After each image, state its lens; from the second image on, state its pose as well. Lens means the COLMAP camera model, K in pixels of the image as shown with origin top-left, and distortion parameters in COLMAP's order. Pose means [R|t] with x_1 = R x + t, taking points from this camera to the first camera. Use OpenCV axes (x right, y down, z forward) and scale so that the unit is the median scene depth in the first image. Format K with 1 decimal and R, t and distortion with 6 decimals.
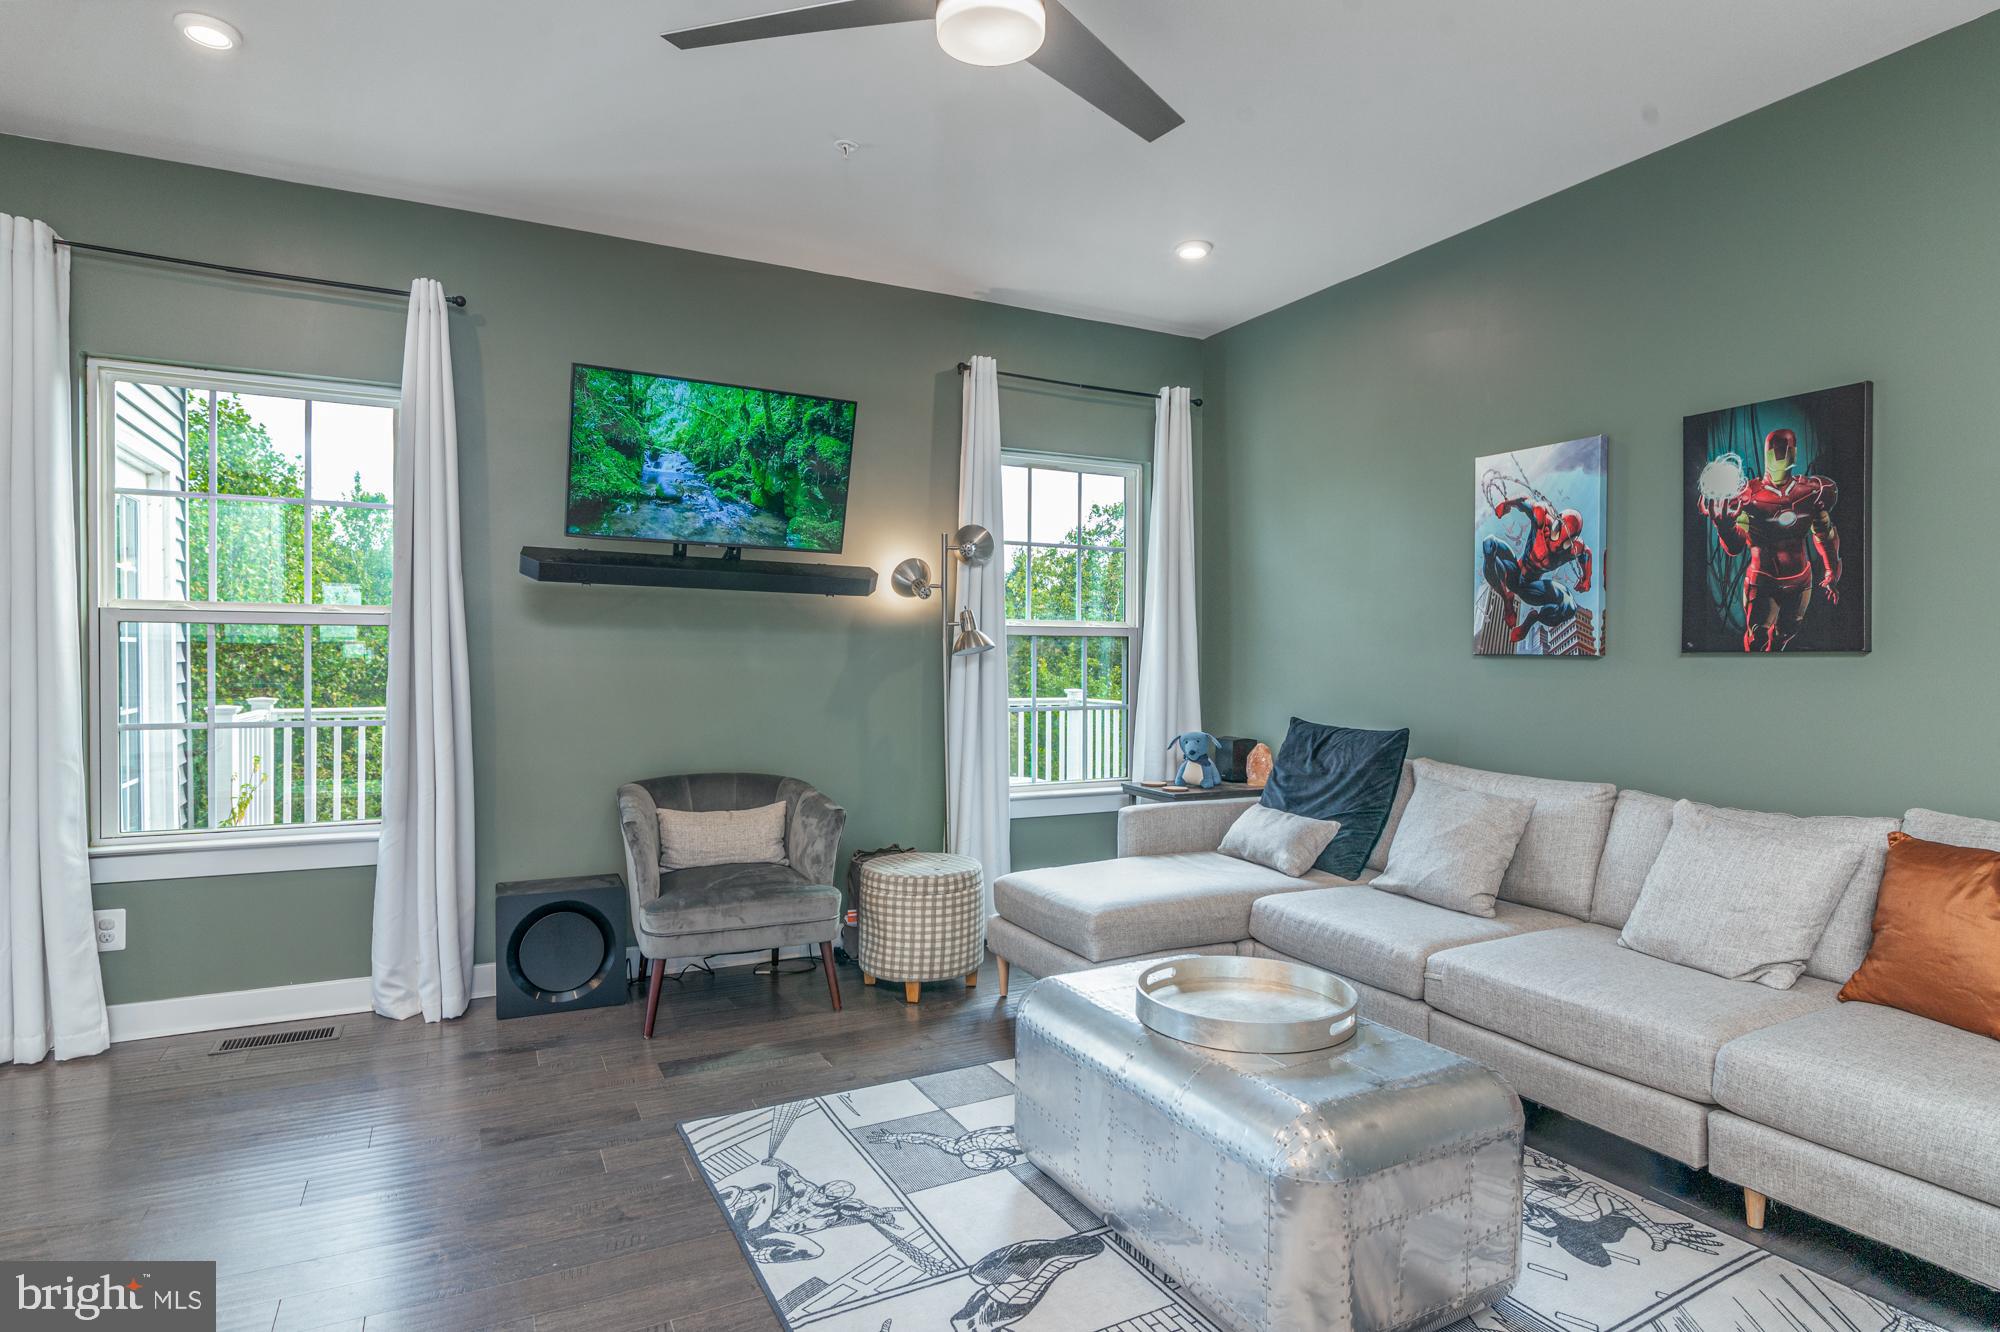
lens RADIAL K [[1074.0, 0, 1008.9], [0, 1074.0, 664.3], [0, 0, 1]] dist [-0.003580, 0.004104]
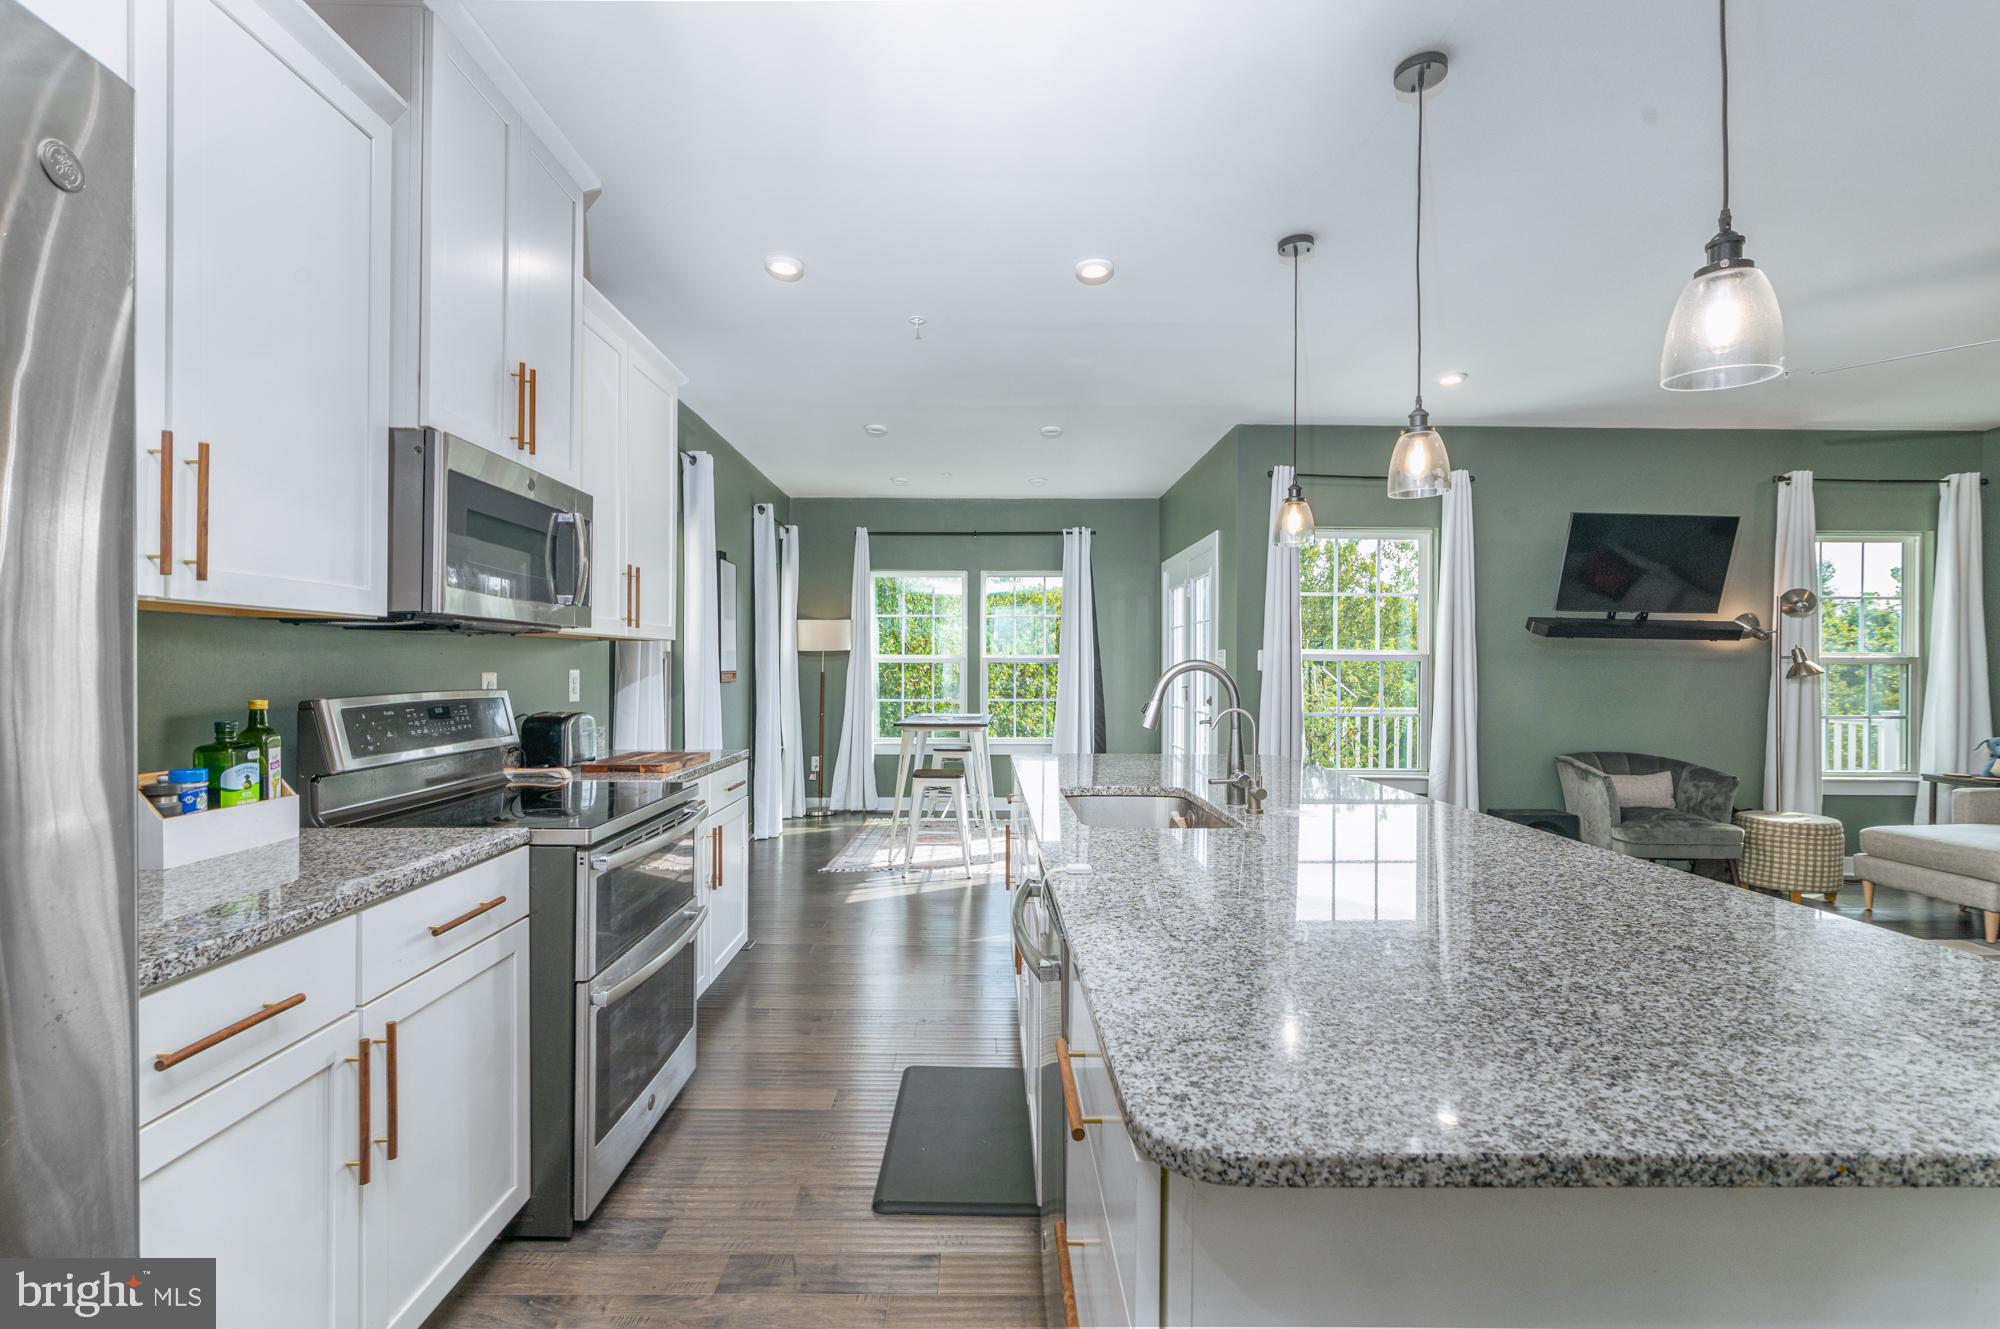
lens RADIAL K [[920.9, 0, 982.7], [0, 920.9, 668.2], [0, 0, 1]] dist [-0.006829, 0.001743]
pose [[0.894628, -0.002619, -0.446805, -0.573486], [-0.000981, 0.999969, -0.007826, -0.014338], [0.446812, 0.007440, 0.894597, -0.730083]]
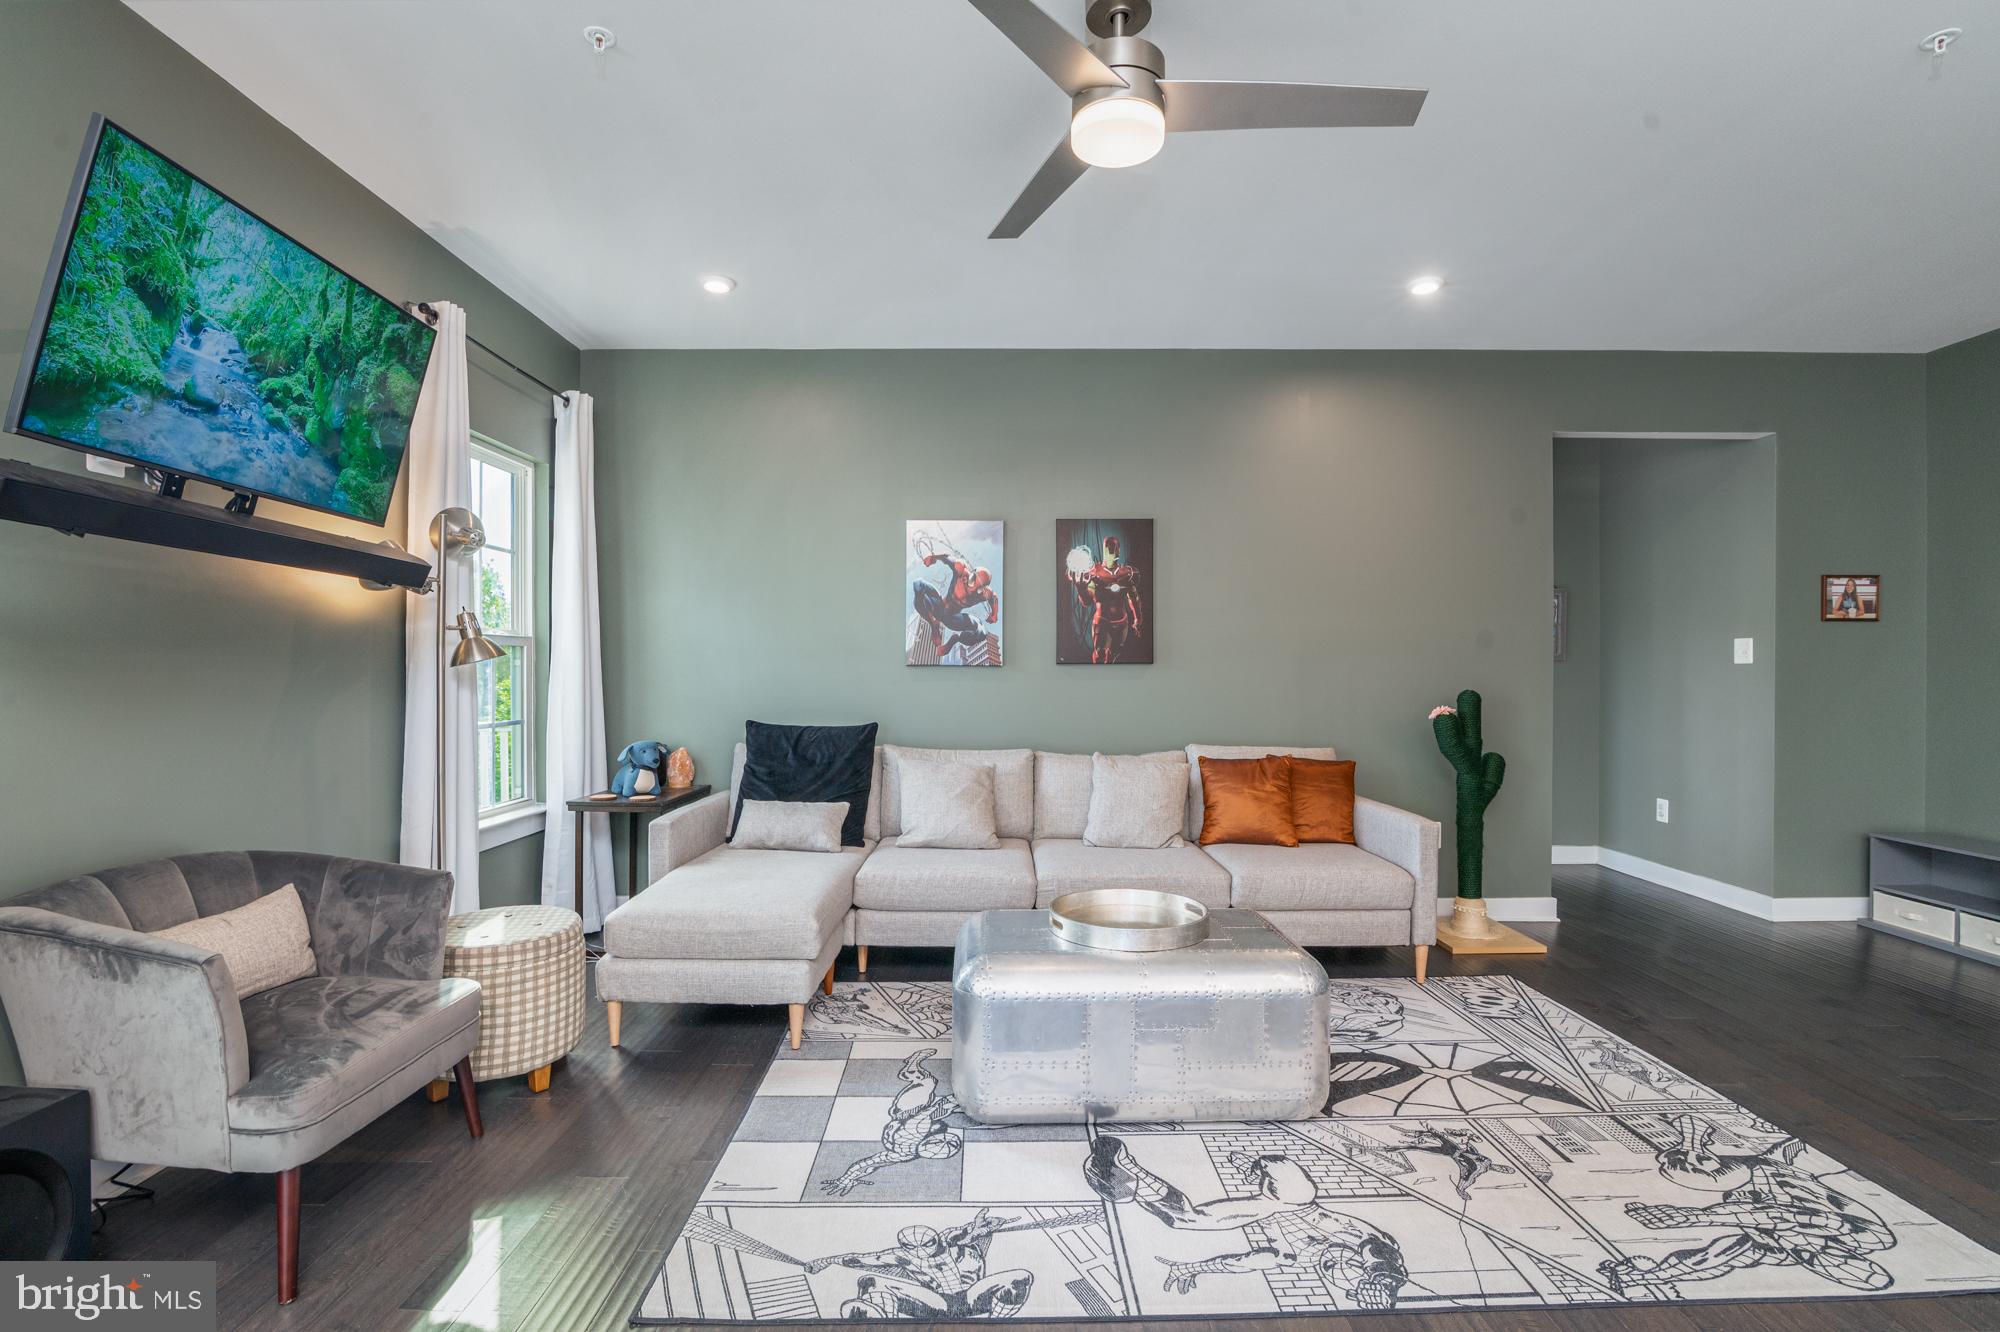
lens RADIAL K [[920.9, 0, 992.6], [0, 920.9, 661.2], [0, 0, 1]] dist [-0.006829, 0.001743]
pose [[0.463269, 0.003044, 0.886213, -0.579081], [0.007959, 0.999939, -0.007595, -0.004246], [-0.886182, 0.010572, 0.463216, 0.388269]]
